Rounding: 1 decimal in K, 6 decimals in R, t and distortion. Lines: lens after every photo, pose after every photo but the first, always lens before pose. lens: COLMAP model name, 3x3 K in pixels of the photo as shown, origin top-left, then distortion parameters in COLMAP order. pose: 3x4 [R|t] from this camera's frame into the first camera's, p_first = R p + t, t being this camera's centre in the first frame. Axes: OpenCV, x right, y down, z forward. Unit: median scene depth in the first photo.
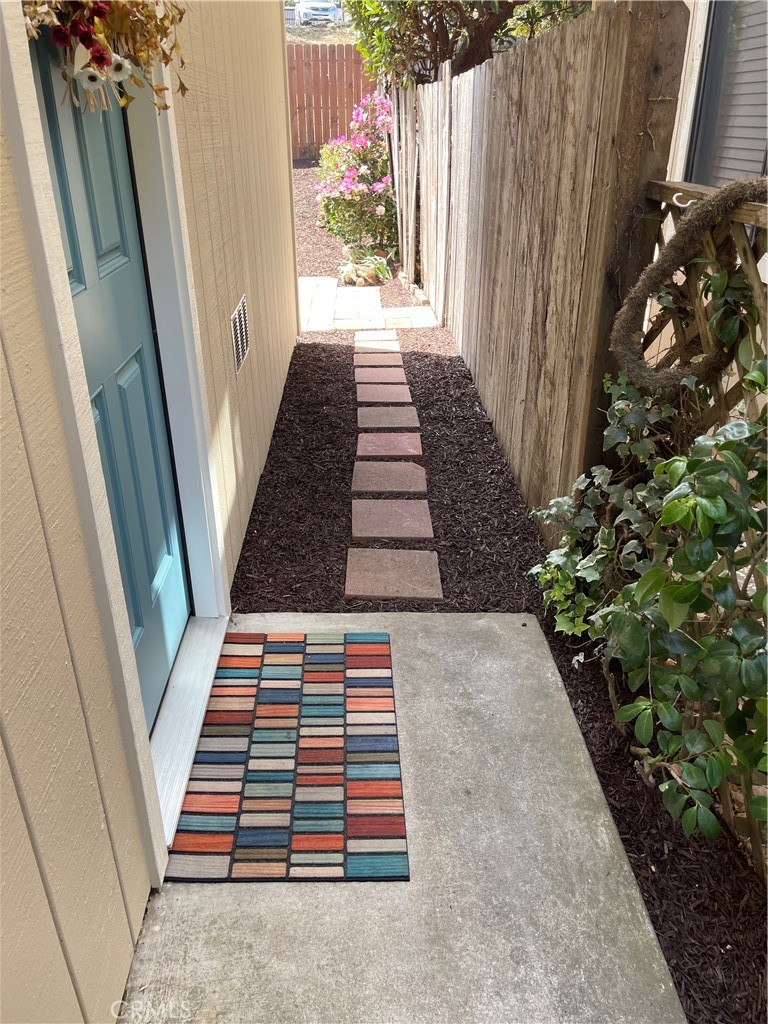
lens RADIAL K [[789.1, 0, 384.0], [0, 789.1, 512.0], [0, 0, 1]] dist [0.073624, -0.001376]
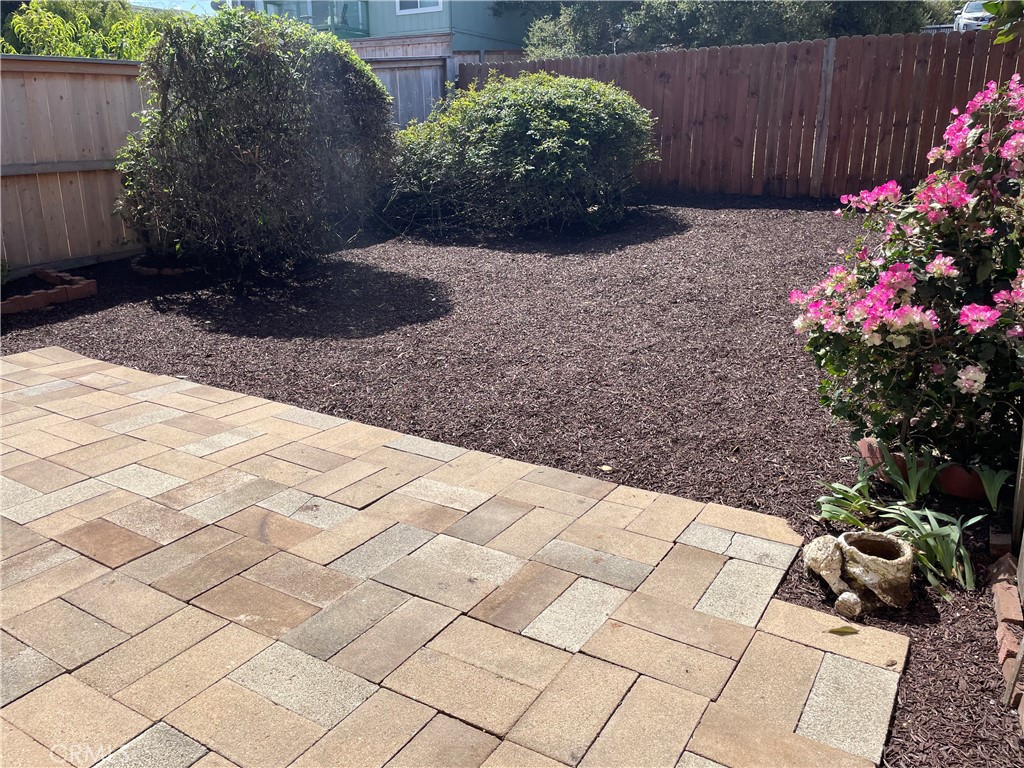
lens RADIAL K [[789.1, 0, 512.0], [0, 789.1, 384.0], [0, 0, 1]] dist [0.073624, -0.001376]
pose [[0.844469, 0.157618, -0.511888, 0.007703], [-0.235613, 0.967600, -0.090756, -0.295045], [0.480998, 0.197248, 0.854245, 0.594631]]
